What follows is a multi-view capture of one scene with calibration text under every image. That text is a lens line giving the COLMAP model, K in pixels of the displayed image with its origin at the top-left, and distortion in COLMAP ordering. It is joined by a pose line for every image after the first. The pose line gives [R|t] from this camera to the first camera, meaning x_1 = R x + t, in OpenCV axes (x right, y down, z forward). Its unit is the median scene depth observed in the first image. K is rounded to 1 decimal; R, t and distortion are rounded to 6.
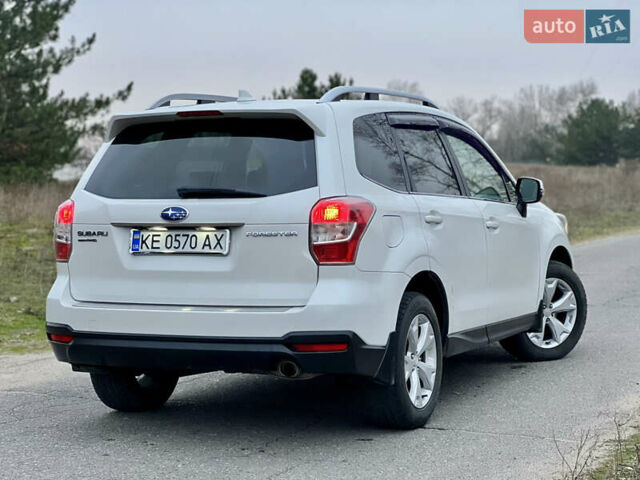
lens RADIAL K [[1512.1, 0, 320.0], [0, 1512.1, 240.0], [0, 0, 1]] dist [-0.033095, 0.225749]
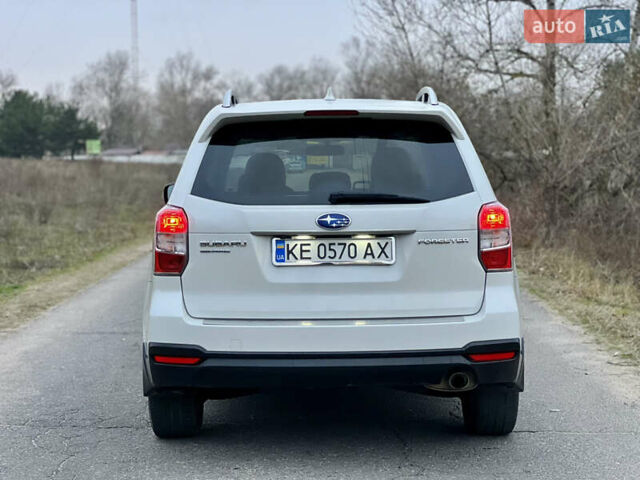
lens RADIAL K [[1512.1, 0, 320.0], [0, 1512.1, 240.0], [0, 0, 1]] dist [-0.033095, 0.225749]
pose [[0.907413, -0.018349, 0.419839, -0.491479], [0.015805, 0.999830, 0.009537, -0.014667], [-0.419943, -0.002018, 0.907548, 0.156220]]
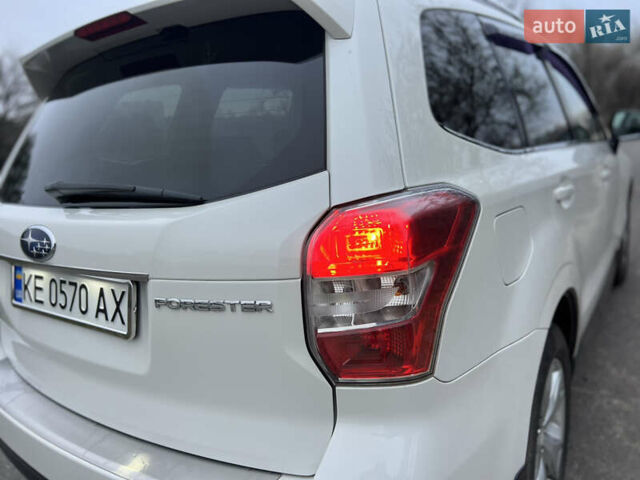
lens RADIAL K [[464.2, 0, 320.0], [0, 464.2, 240.0], [0, 0, 1]] dist [0.075790, 0.001784]
pose [[0.980531, -0.027704, -0.194401, 0.018605], [0.060318, 0.984628, 0.163916, -0.036891], [0.186871, -0.172451, 0.967130, 0.866265]]
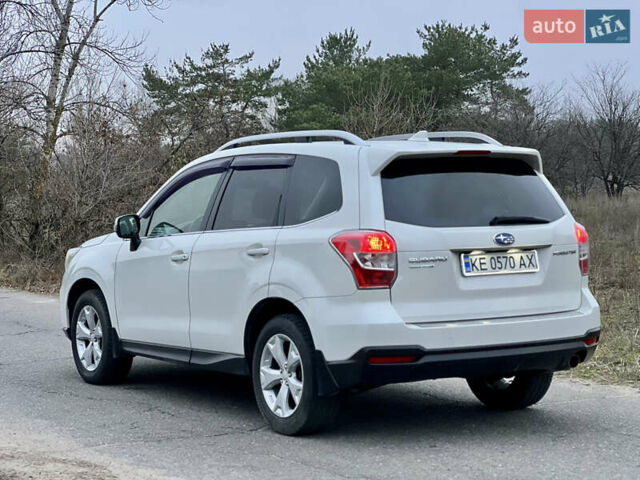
lens RADIAL K [[1512.1, 0, 320.0], [0, 1512.1, 240.0], [0, 0, 1]] dist [-0.033095, 0.225749]
pose [[0.521654, -0.022617, 0.852857, -1.152126], [0.048827, 0.998802, -0.003378, -0.019243], [-0.851759, 0.043405, 0.522133, 0.509727]]
